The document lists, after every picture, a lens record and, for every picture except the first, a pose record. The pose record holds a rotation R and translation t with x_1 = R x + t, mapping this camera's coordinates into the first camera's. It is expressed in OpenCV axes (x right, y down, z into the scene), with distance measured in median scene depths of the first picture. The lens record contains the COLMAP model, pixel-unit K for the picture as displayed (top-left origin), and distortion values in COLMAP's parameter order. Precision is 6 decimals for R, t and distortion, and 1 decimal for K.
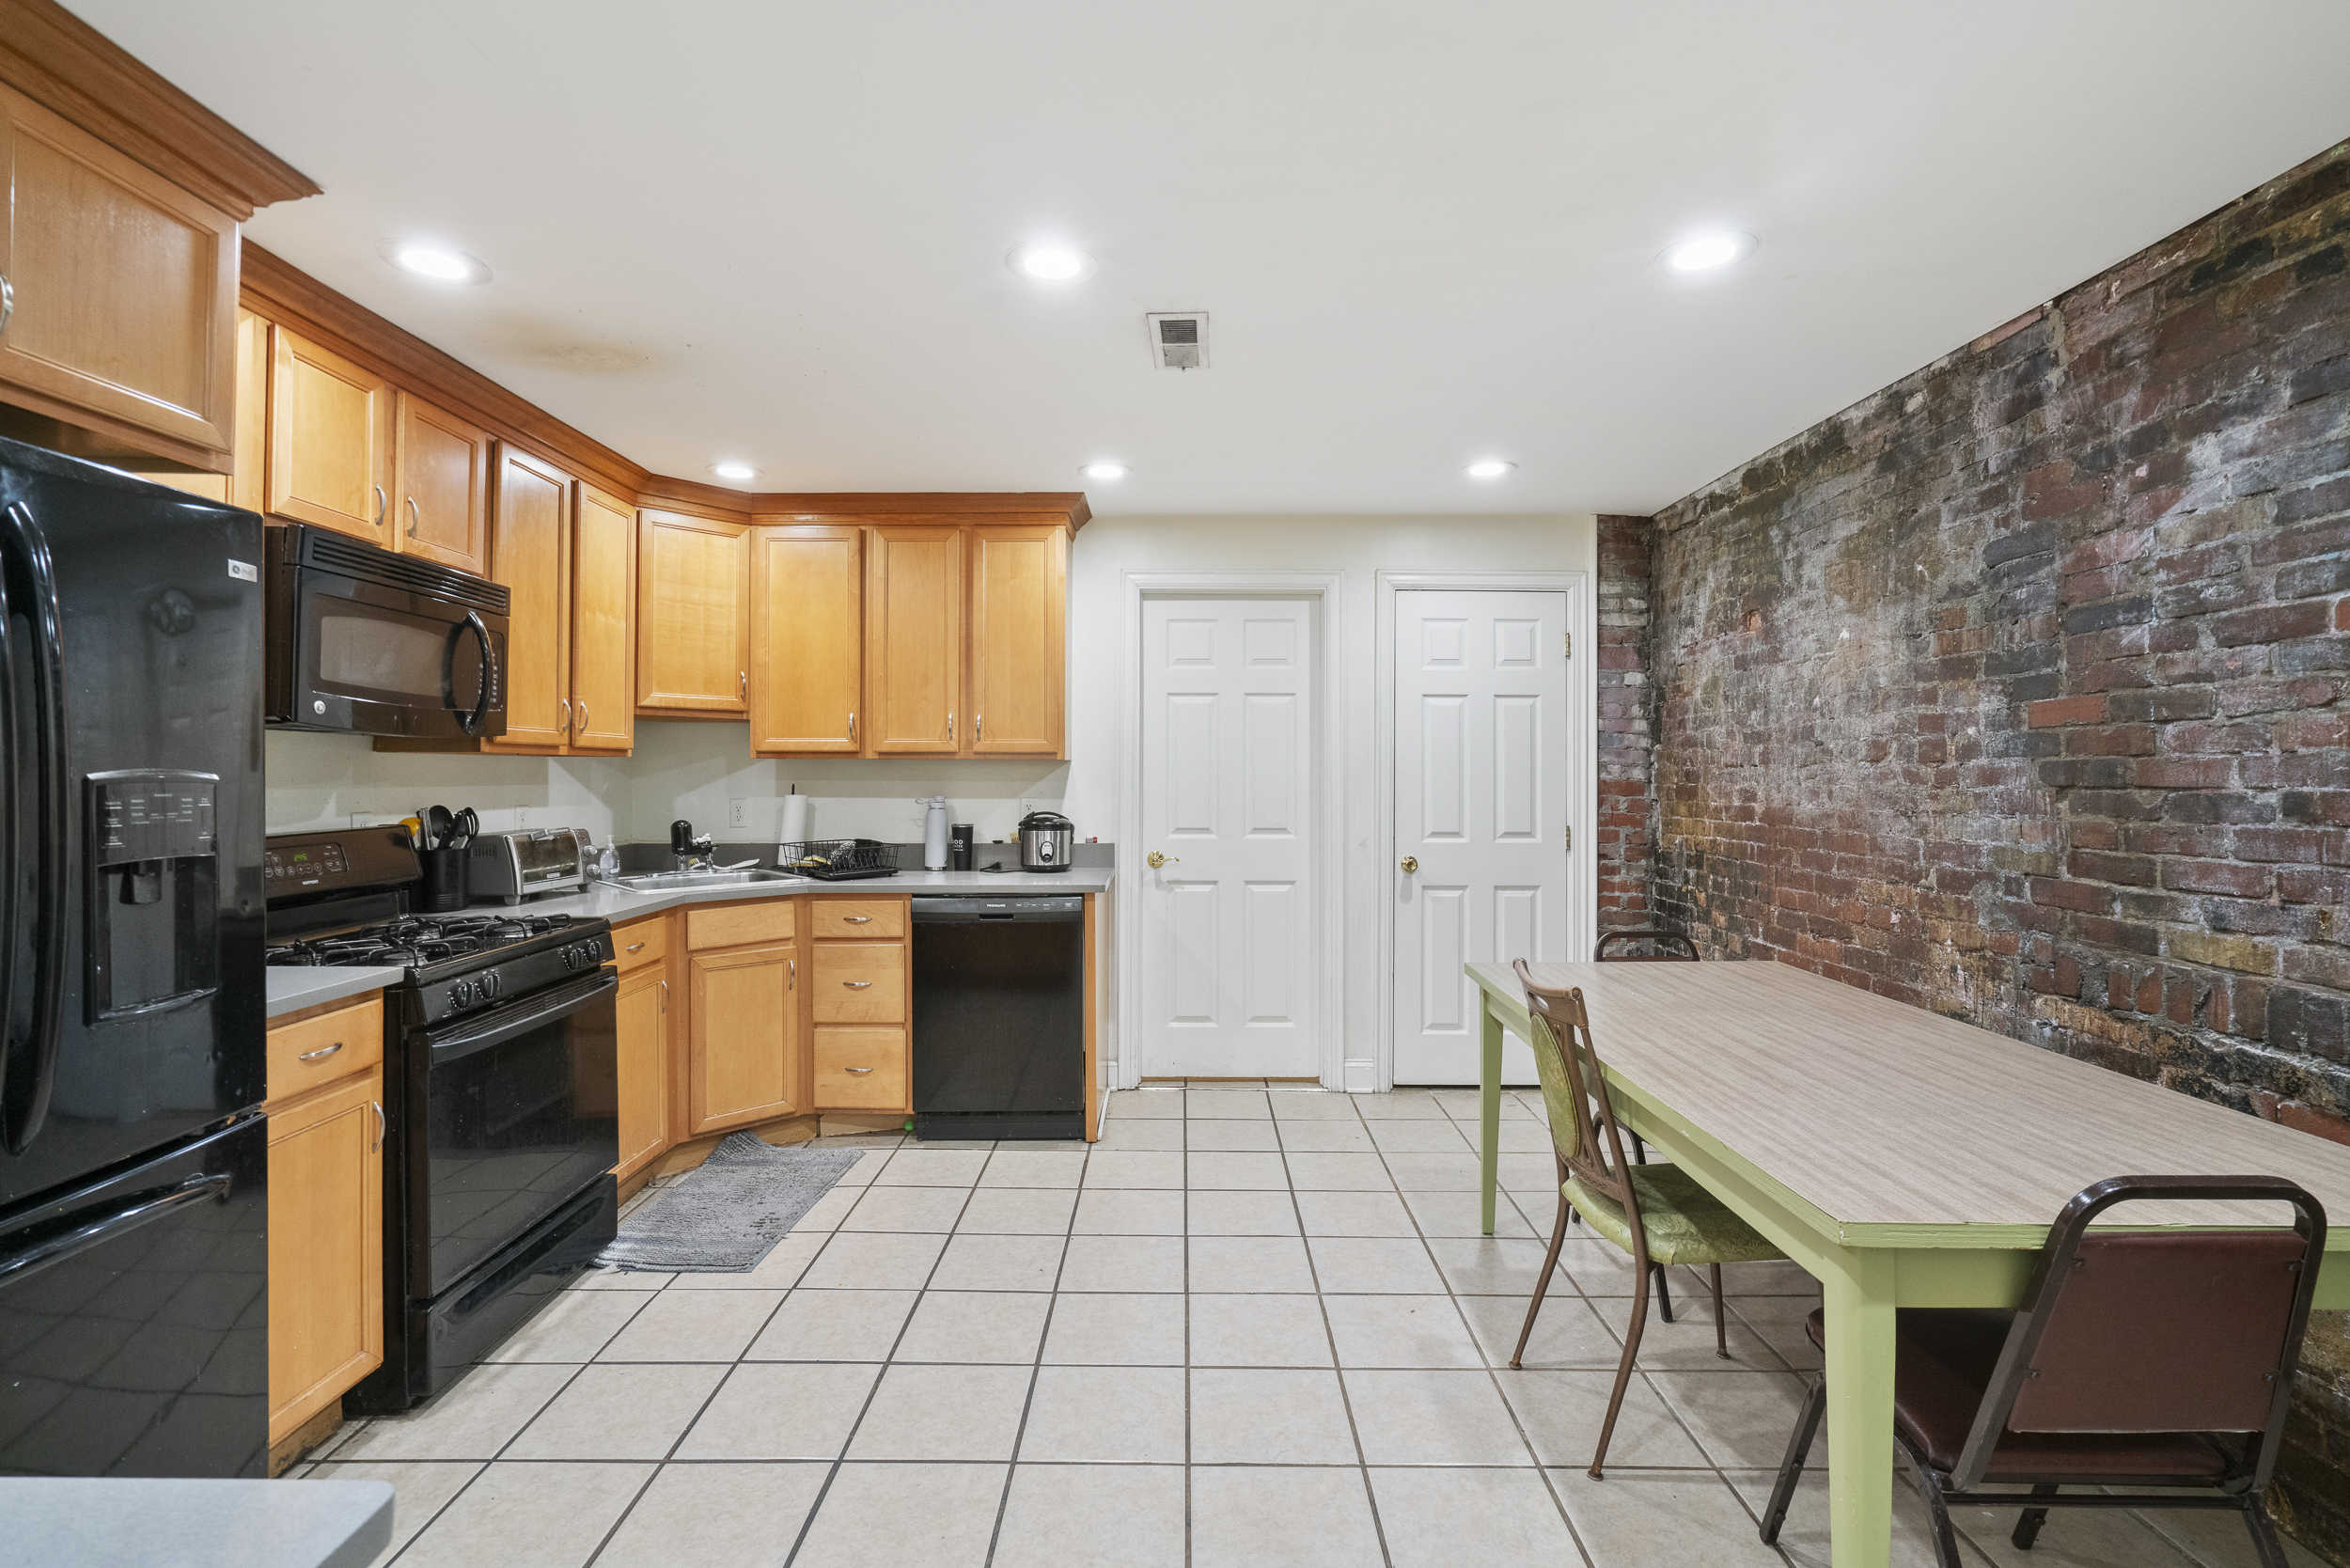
lens RADIAL K [[1059.2, 0, 1167.8], [0, 1059.2, 768.7], [0, 0, 1]] dist [-0.008584, 0.002370]
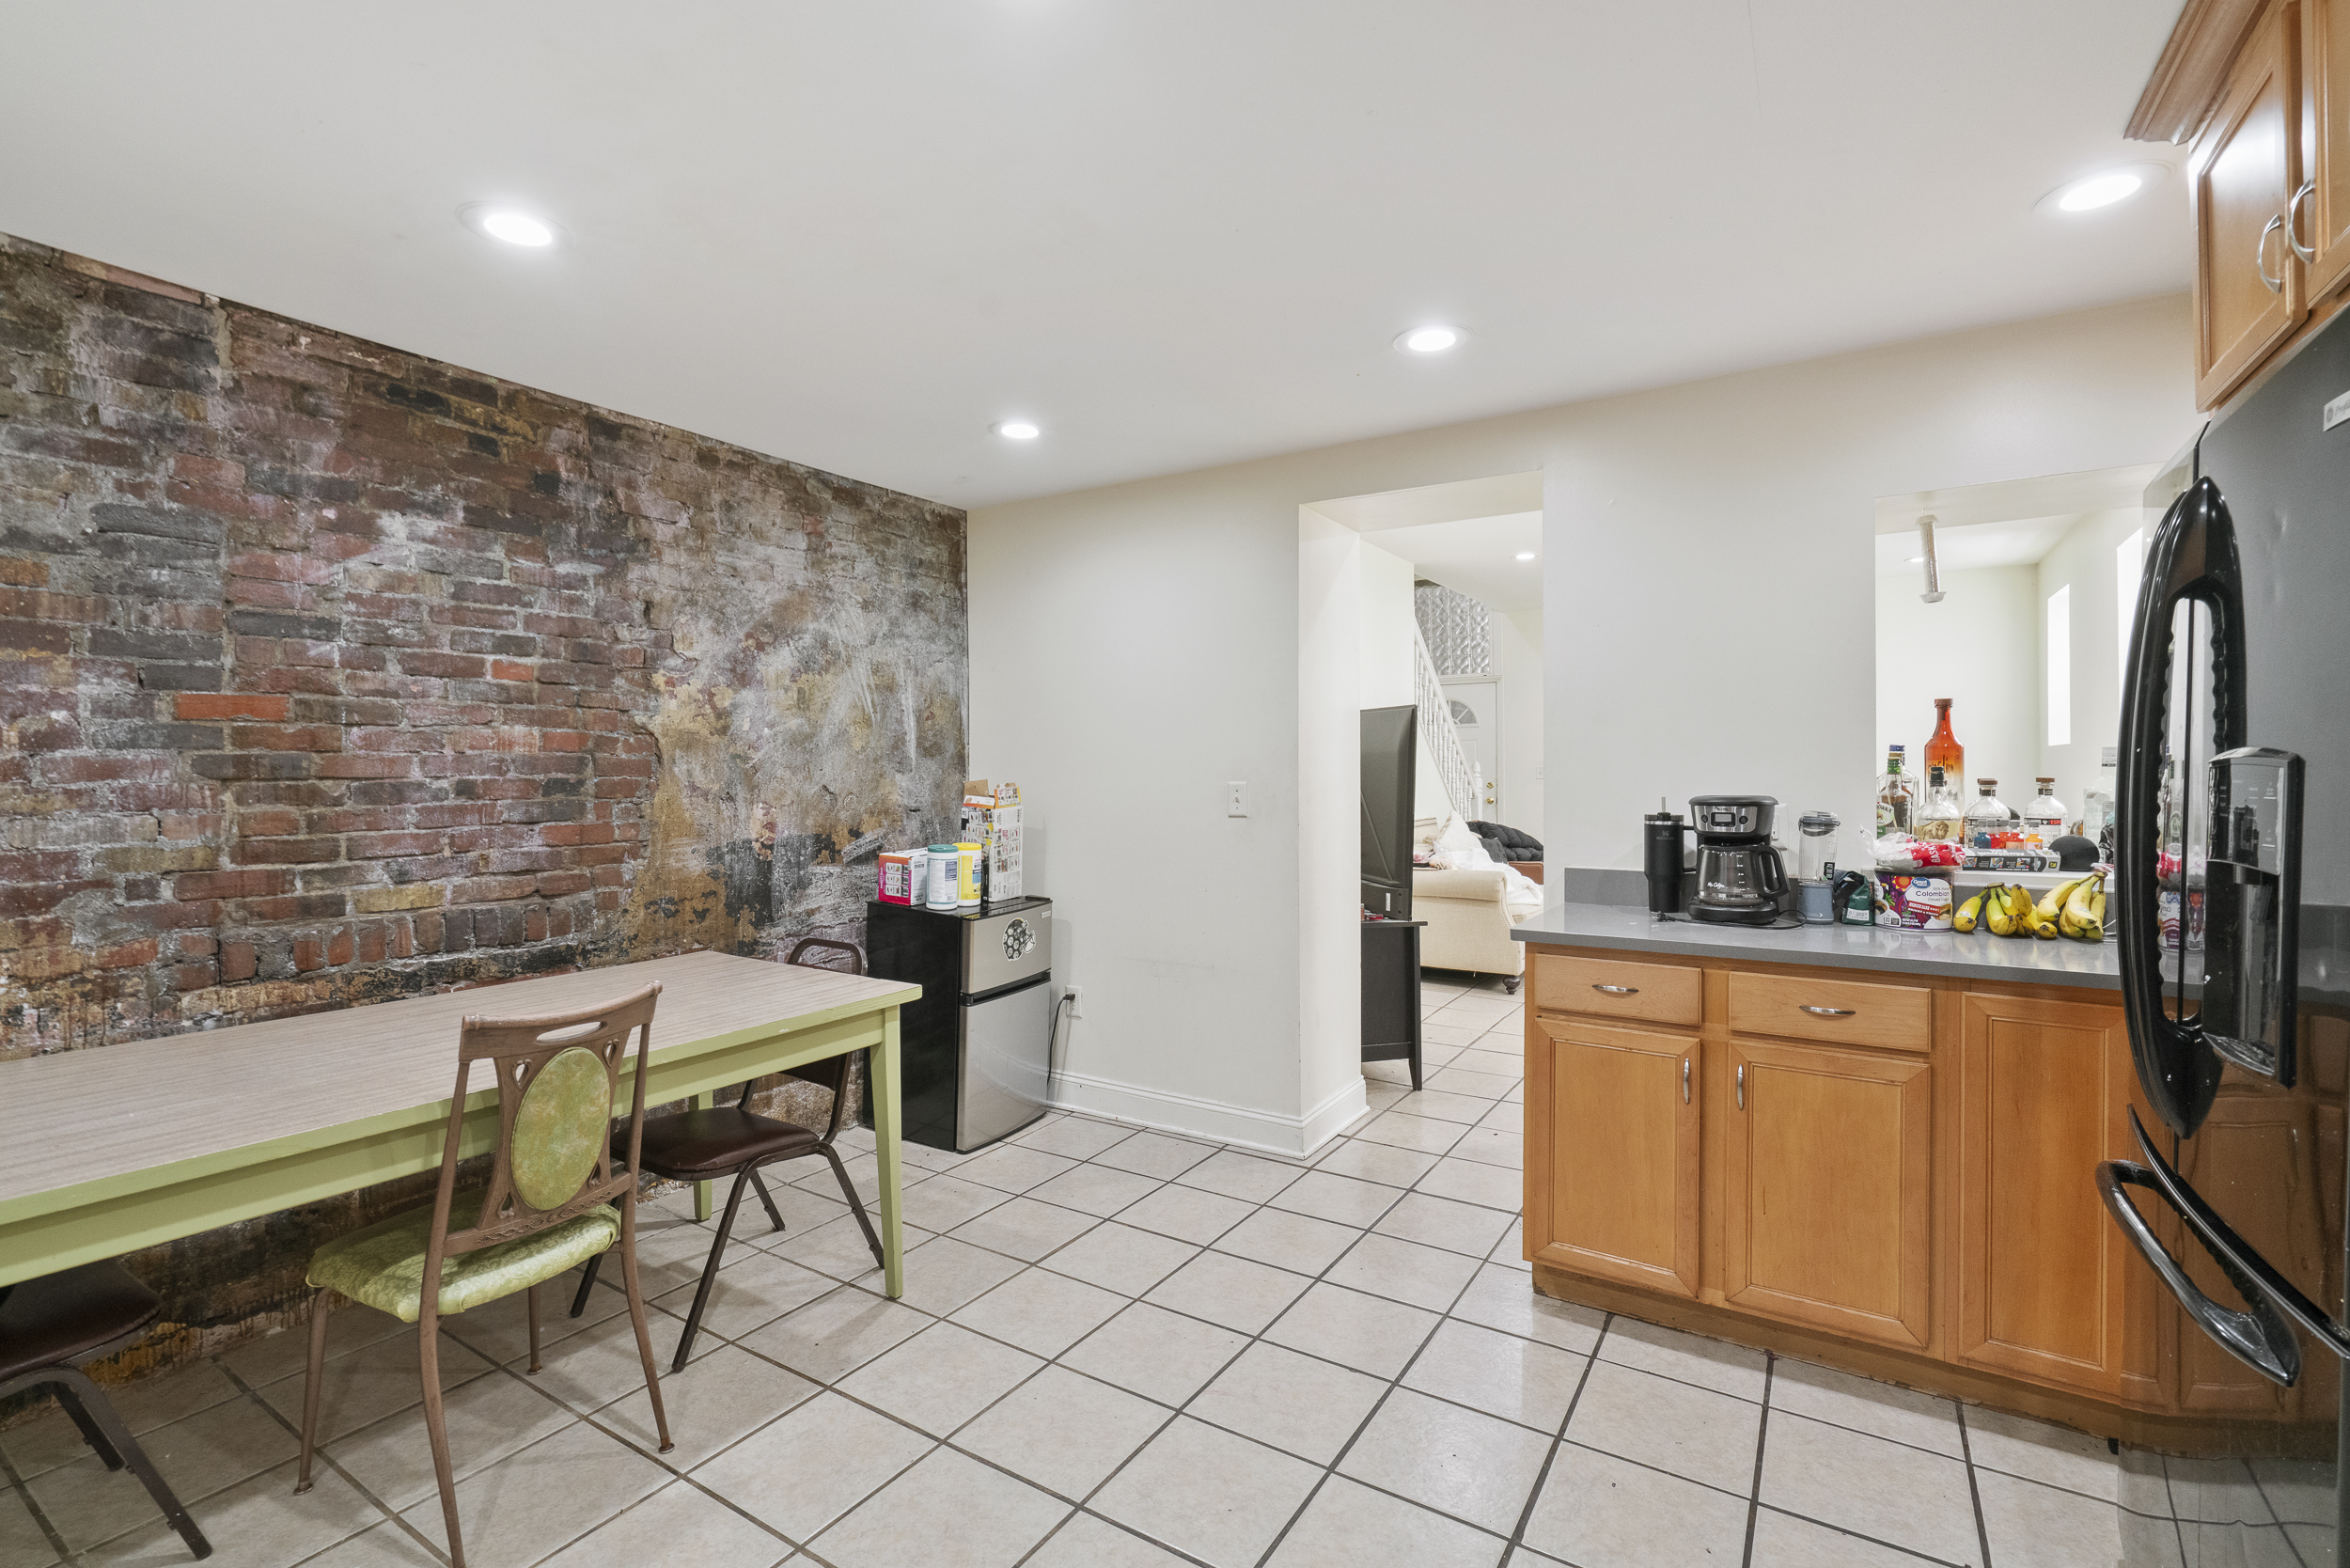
lens RADIAL K [[1059.2, 0, 1176.4], [0, 1059.2, 782.9], [0, 0, 1]] dist [-0.008584, 0.002370]
pose [[-0.848674, -0.002765, 0.528909, -0.510861], [0.000612, 0.999981, 0.006210, 0.015718], [-0.528916, 0.005594, -0.848656, 1.473847]]
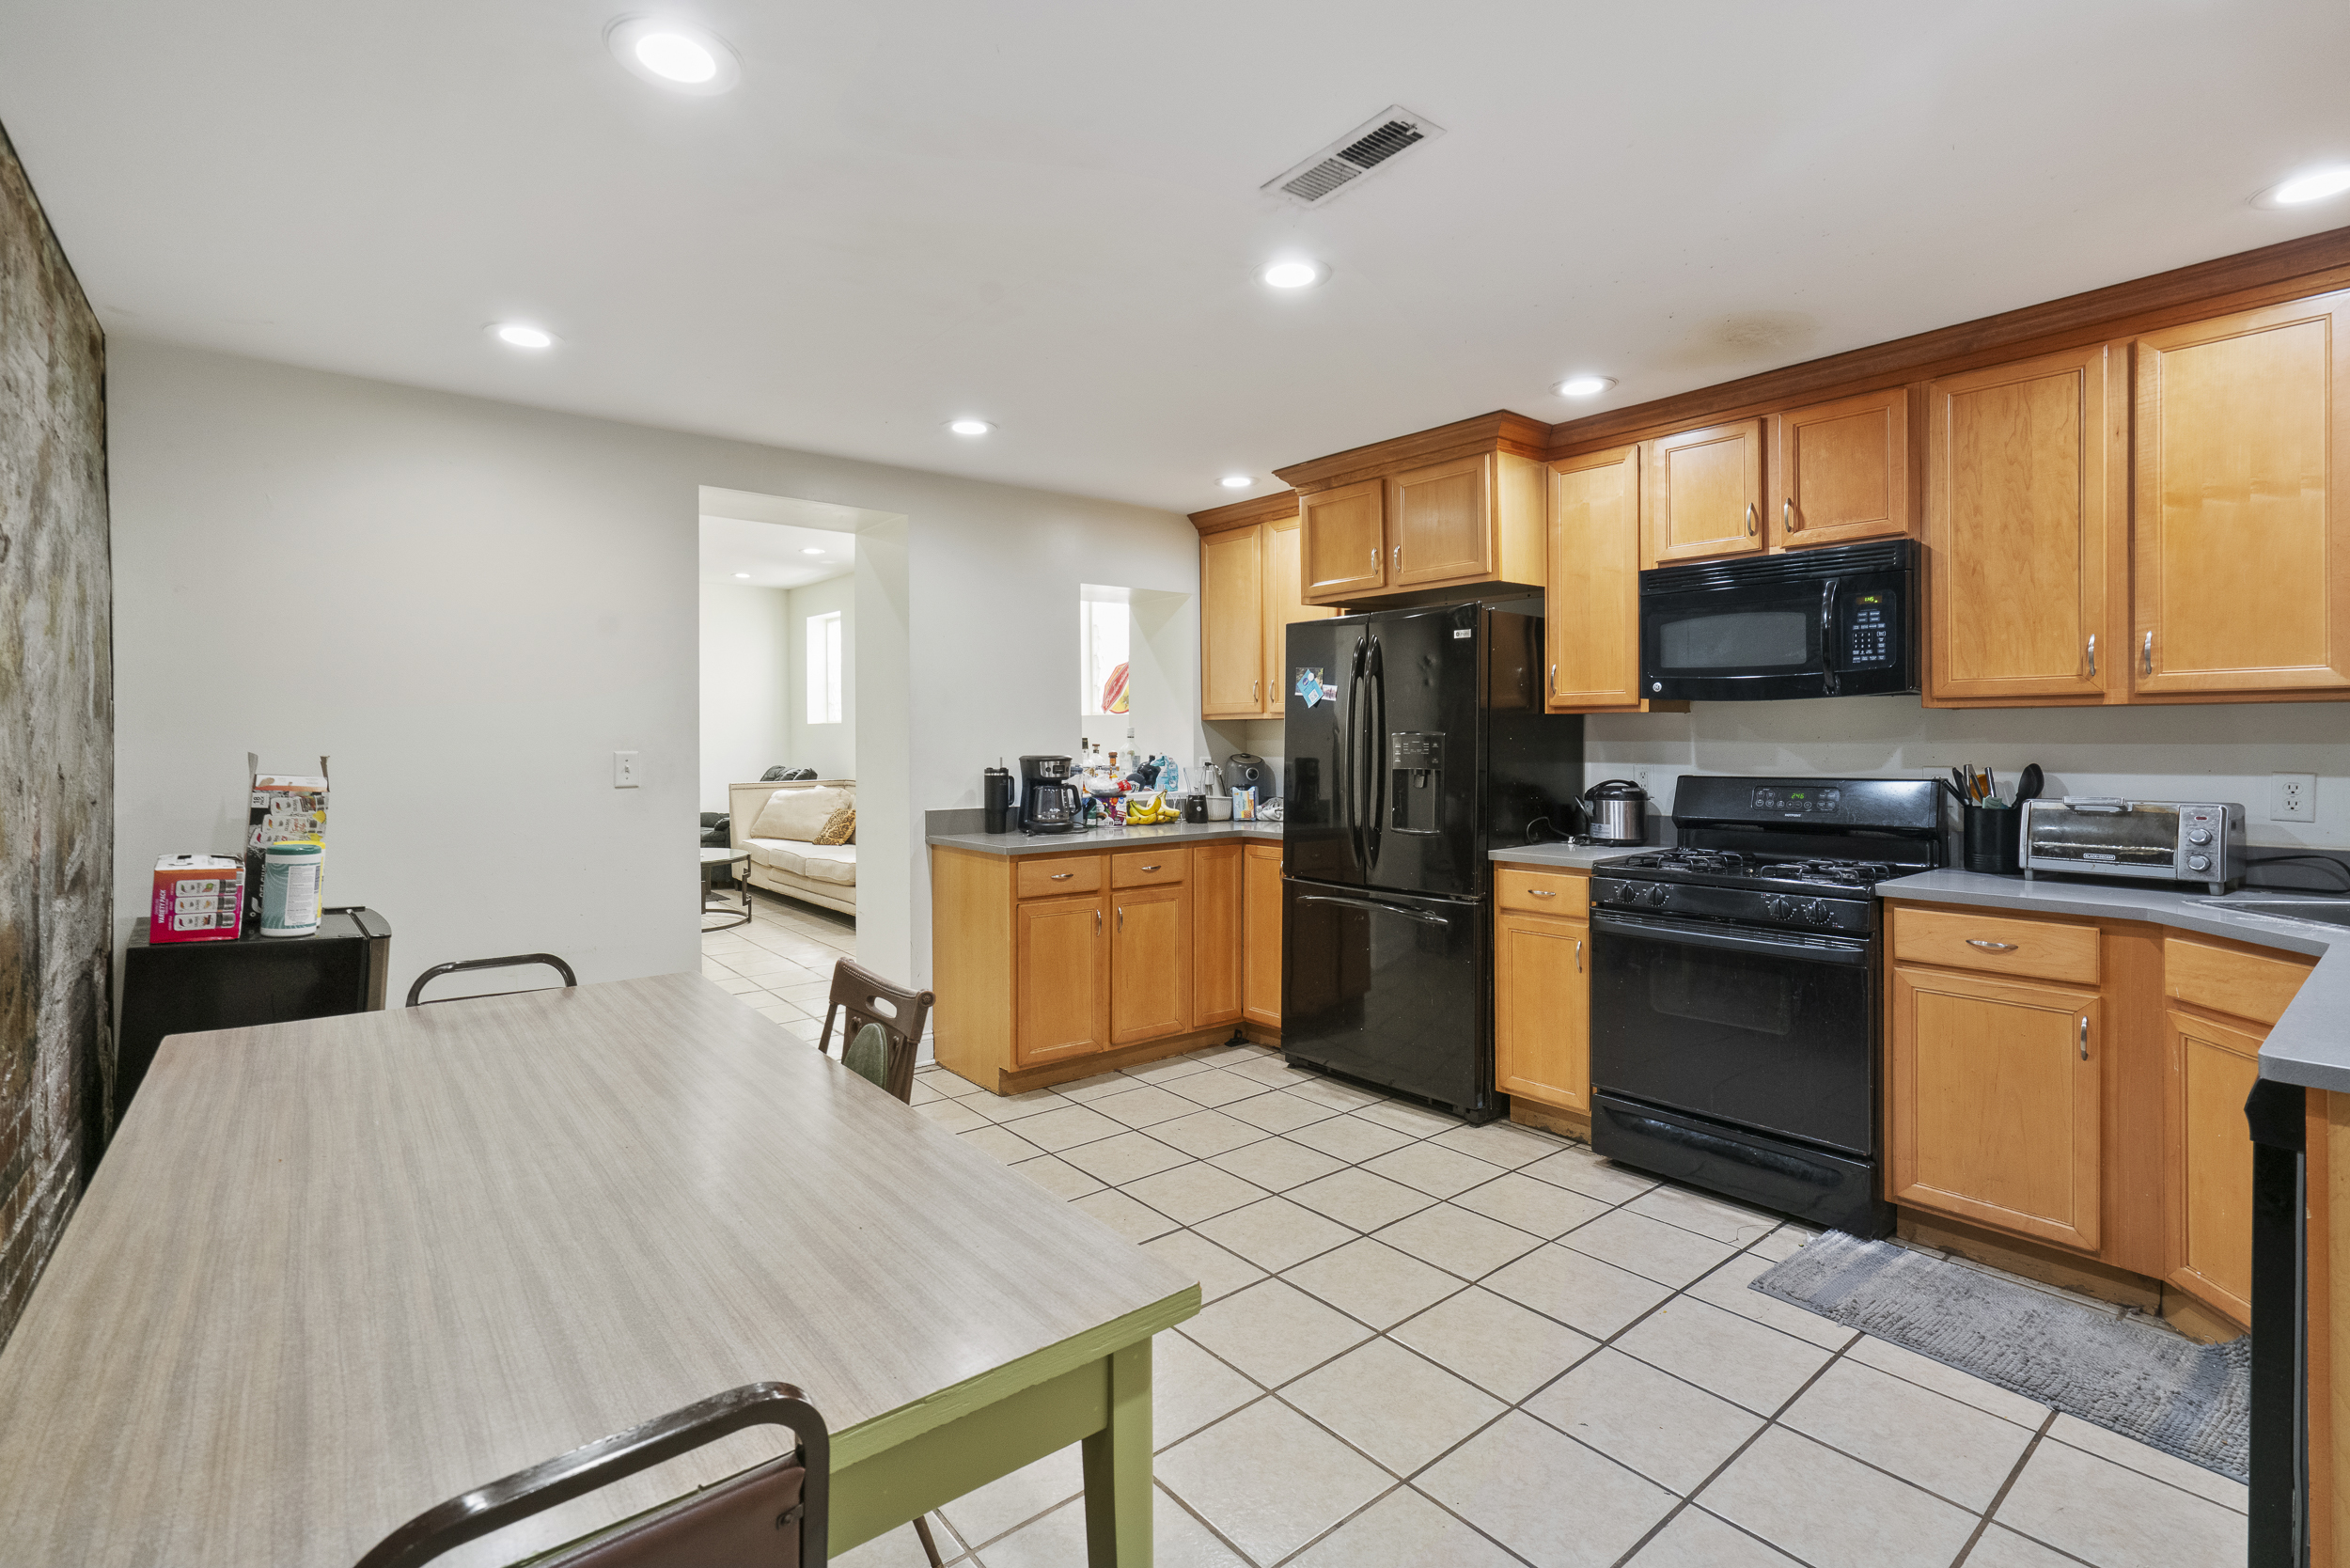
lens RADIAL K [[1059.2, 0, 1168.8], [0, 1059.2, 744.1], [0, 0, 1]] dist [-0.008584, 0.002370]
pose [[-0.770027, 0.004906, -0.637993, 0.711116], [0.005961, 0.999982, 0.000495, 0.017559], [0.637984, -0.003422, -0.770042, 1.779951]]
